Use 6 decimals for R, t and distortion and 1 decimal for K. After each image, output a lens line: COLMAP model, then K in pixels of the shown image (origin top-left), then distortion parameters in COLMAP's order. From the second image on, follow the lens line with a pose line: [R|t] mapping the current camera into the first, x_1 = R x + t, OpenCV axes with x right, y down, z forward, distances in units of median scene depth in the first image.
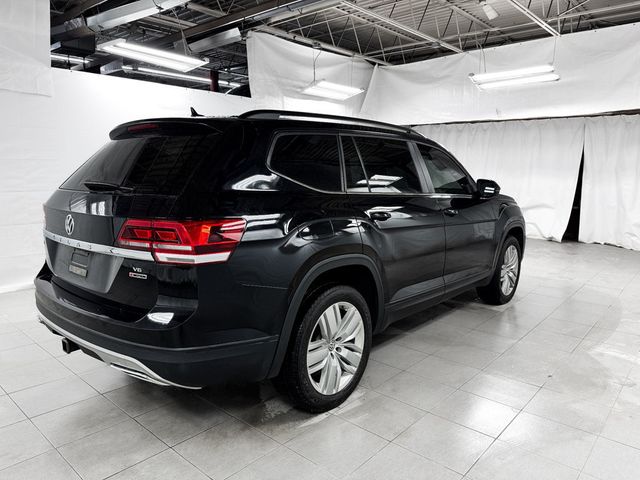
lens RADIAL K [[451.2, 0, 307.2], [0, 451.2, 240.6], [0, 0, 1]] dist [0.006132, -0.001170]
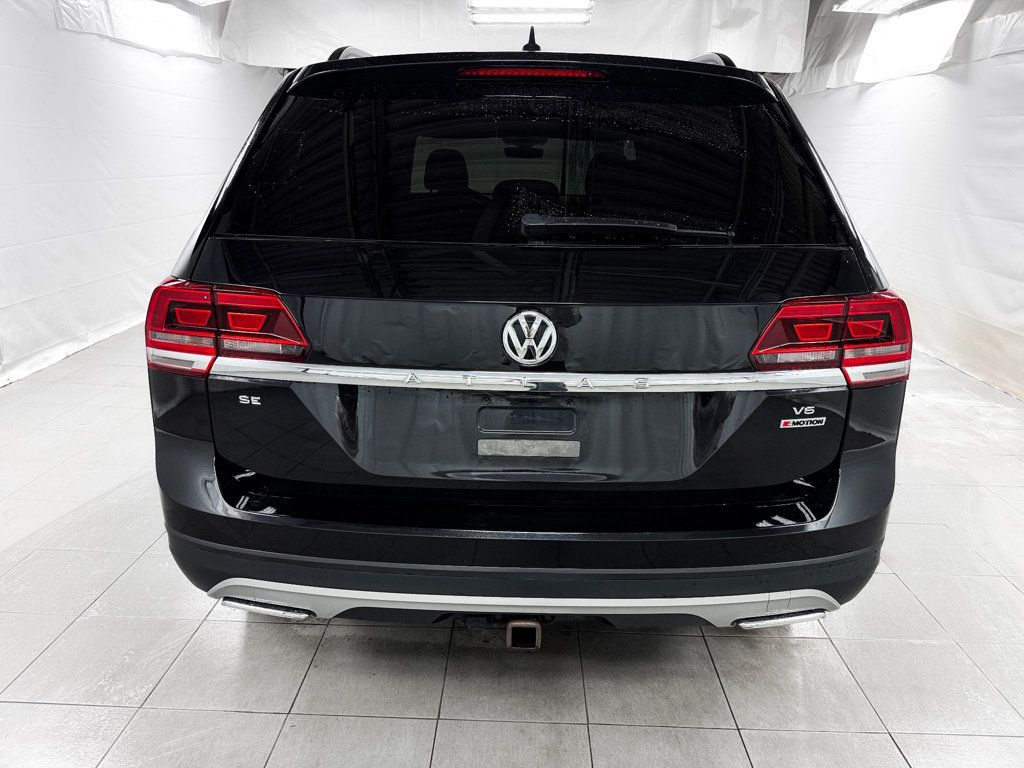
lens RADIAL K [[739.1, 0, 485.1], [0, 739.1, 387.3], [0, 0, 1]] dist [-0.000061, -0.002291]
pose [[0.757915, -0.189759, 0.624145, -0.467471], [0.089931, 0.978016, 0.188141, -0.056288], [-0.646125, -0.086465, 0.758318, 0.270976]]
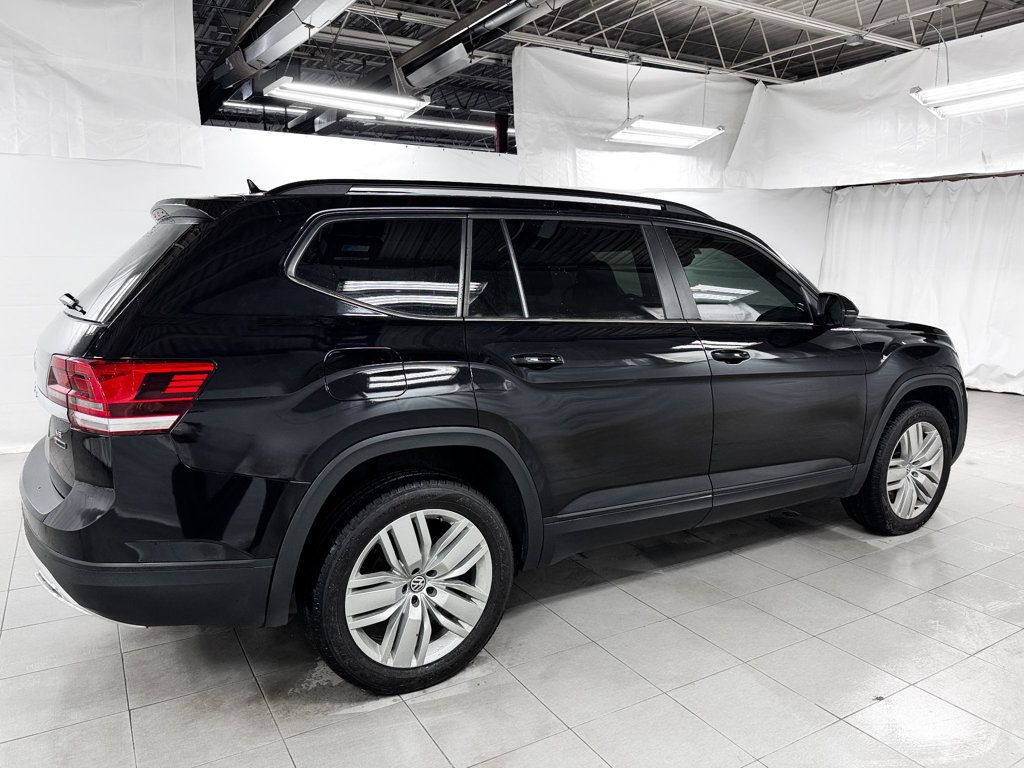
lens RADIAL K [[716.0, 0, 492.6], [0, 716.0, 380.3], [0, 0, 1]] dist [-0.002762, -0.002864]
pose [[0.952918, 0.045827, -0.299744, 0.225799], [-0.044826, 0.998943, 0.010219, -0.022377], [0.299896, 0.003698, 0.953965, 0.084316]]
